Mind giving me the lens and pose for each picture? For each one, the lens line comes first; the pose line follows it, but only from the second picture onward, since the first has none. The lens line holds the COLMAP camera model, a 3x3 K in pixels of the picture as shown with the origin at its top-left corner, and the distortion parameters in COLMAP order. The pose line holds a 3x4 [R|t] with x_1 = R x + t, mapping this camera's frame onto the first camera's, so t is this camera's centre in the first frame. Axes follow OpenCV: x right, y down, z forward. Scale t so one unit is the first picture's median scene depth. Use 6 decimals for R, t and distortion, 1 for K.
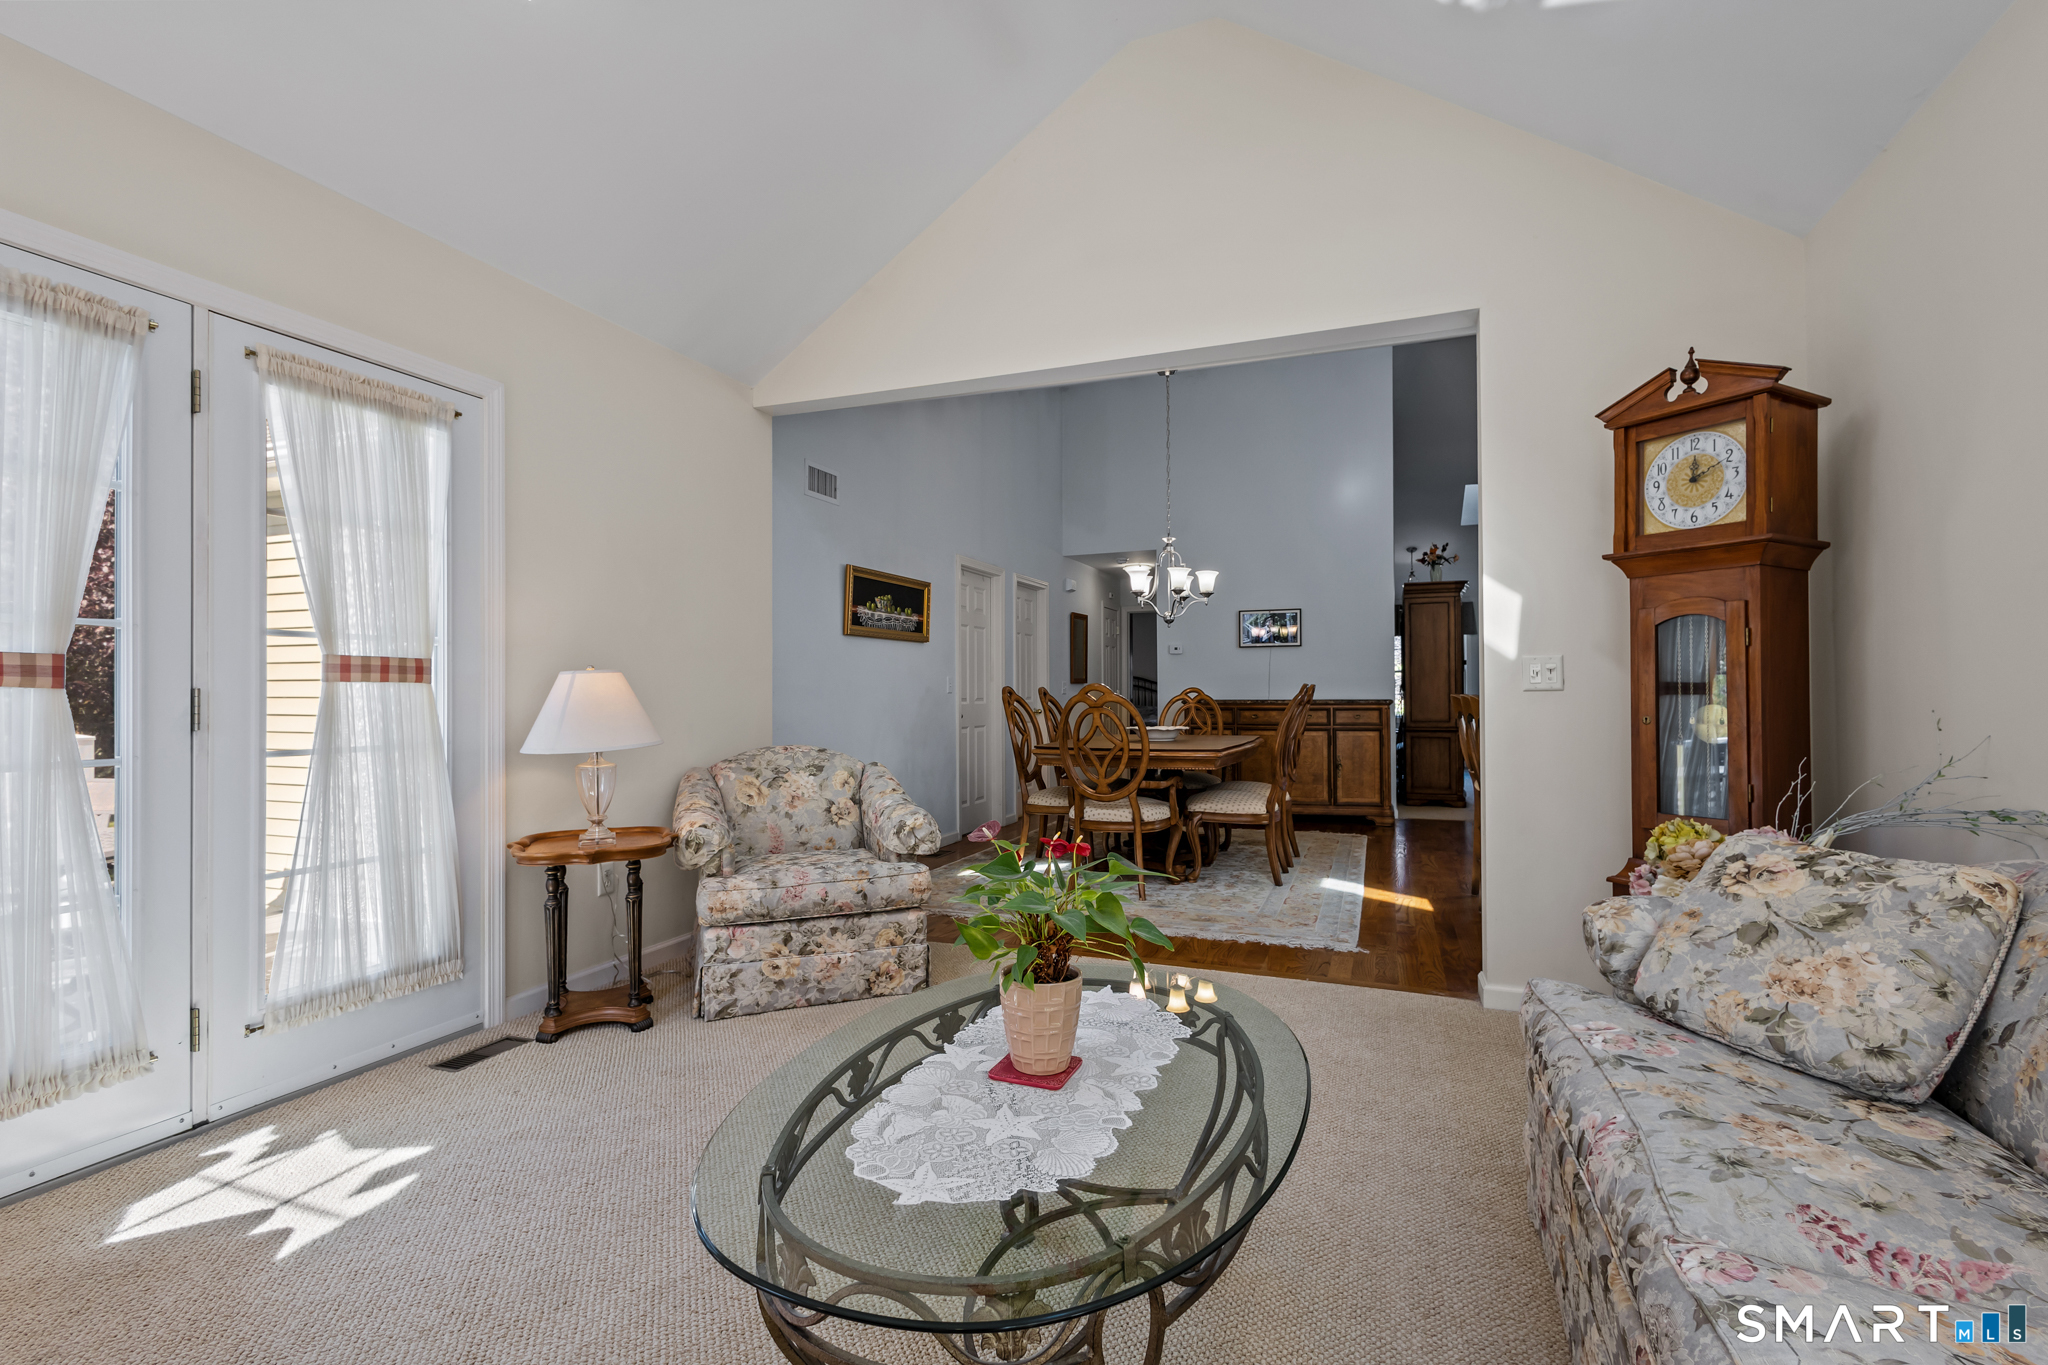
lens RADIAL K [[921.3, 0, 1034.2], [0, 921.3, 686.3], [0, 0, 1]] dist [0.001530, 0.000144]
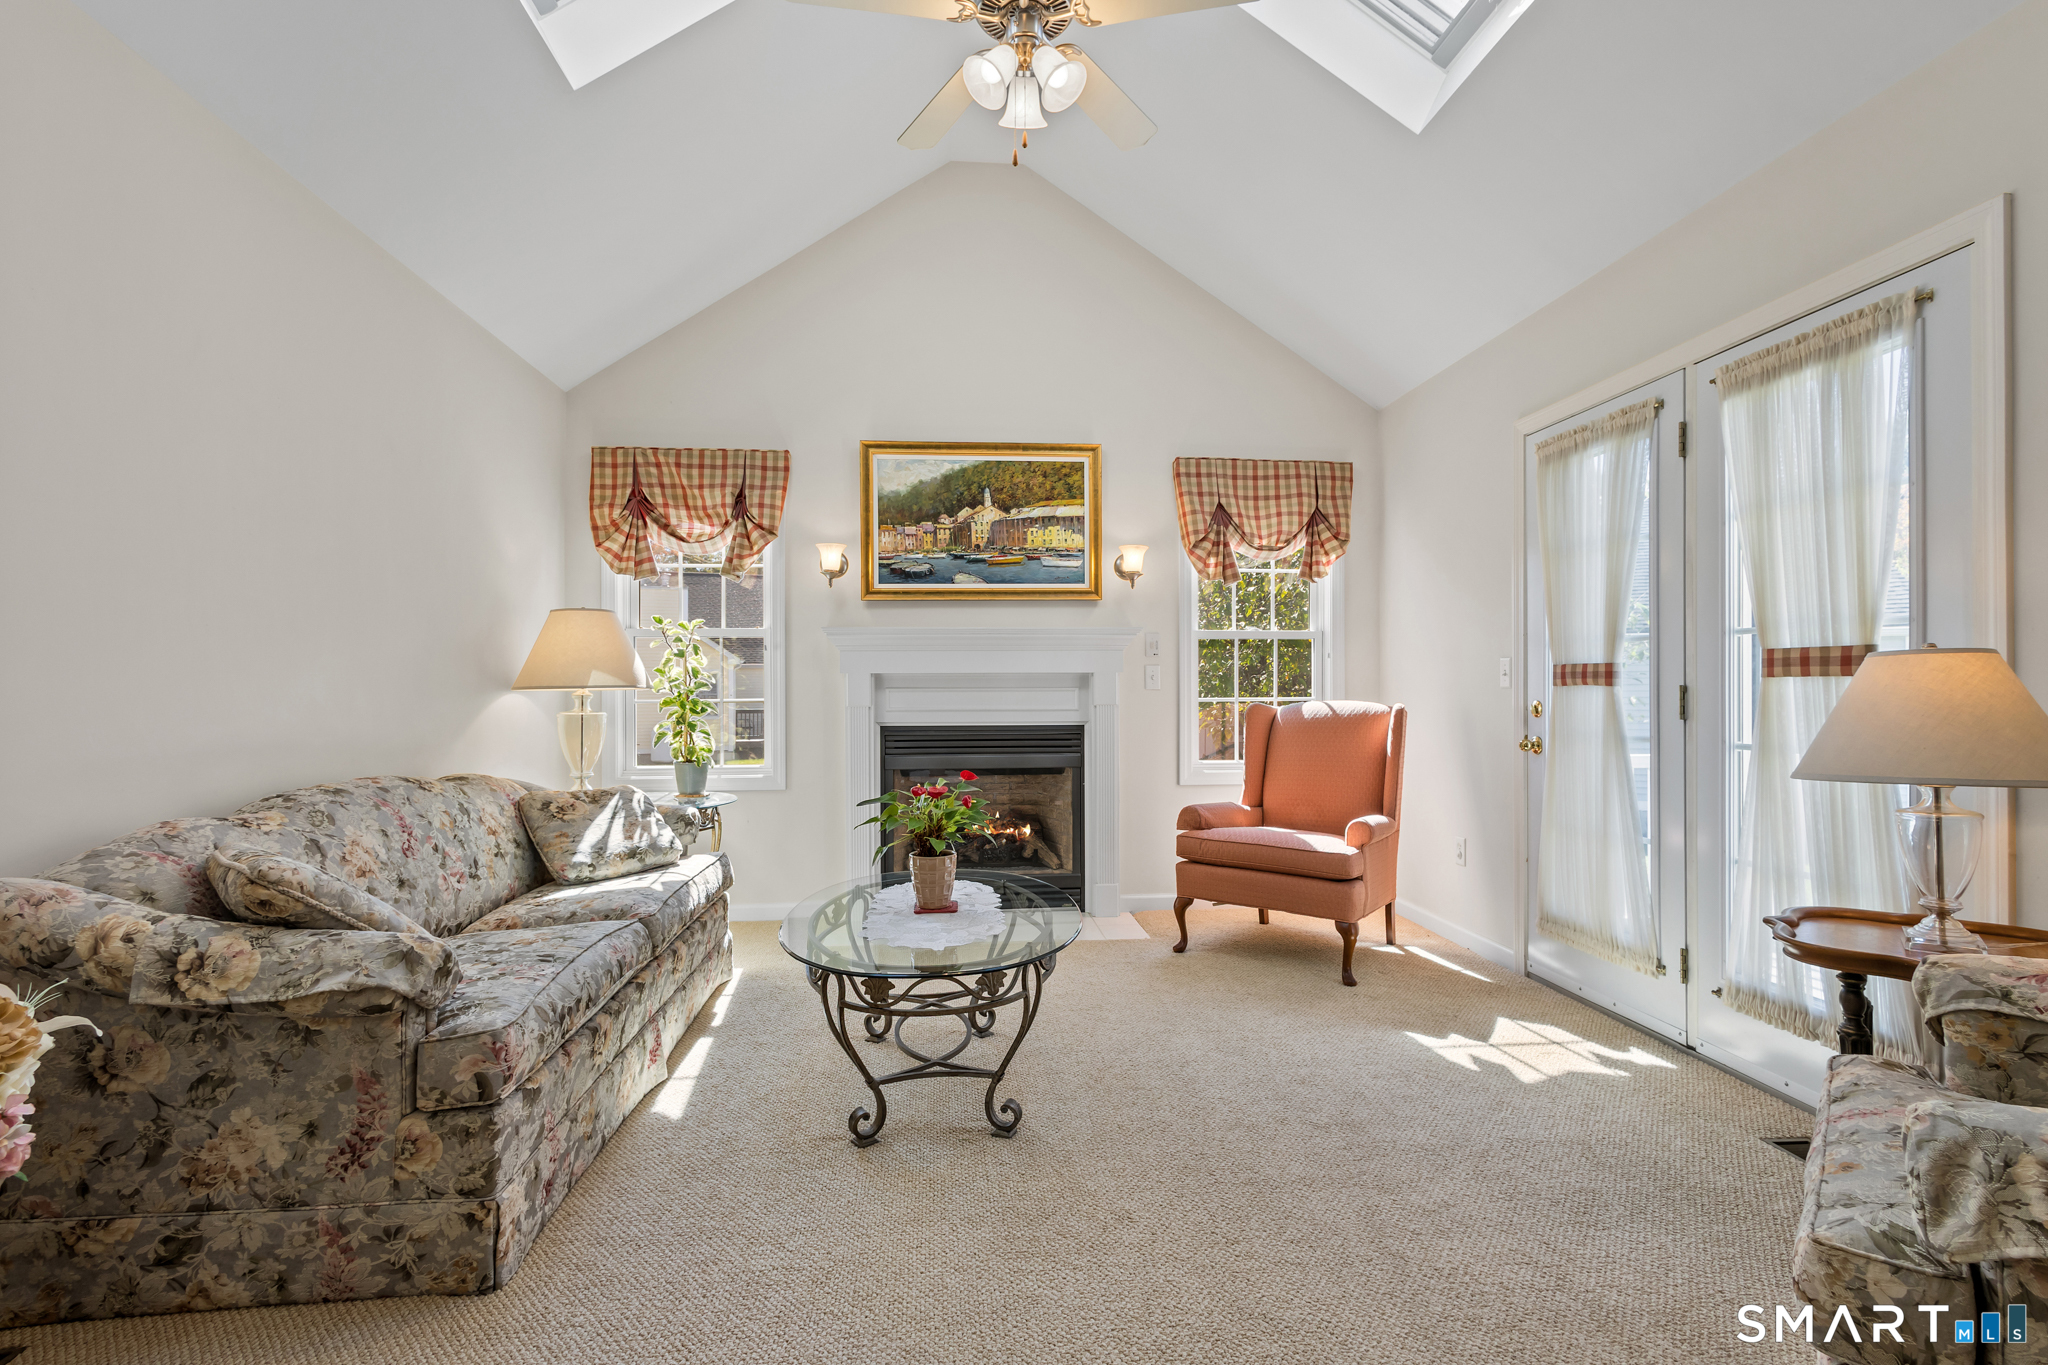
lens RADIAL K [[921.3, 0, 1034.2], [0, 921.3, 686.3], [0, 0, 1]] dist [0.001530, 0.000144]
pose [[-0.897522, 0.007566, -0.440904, 0.389442], [0.012313, 0.999893, -0.007906, 0.003042], [0.440797, -0.012525, -0.897519, 1.696691]]
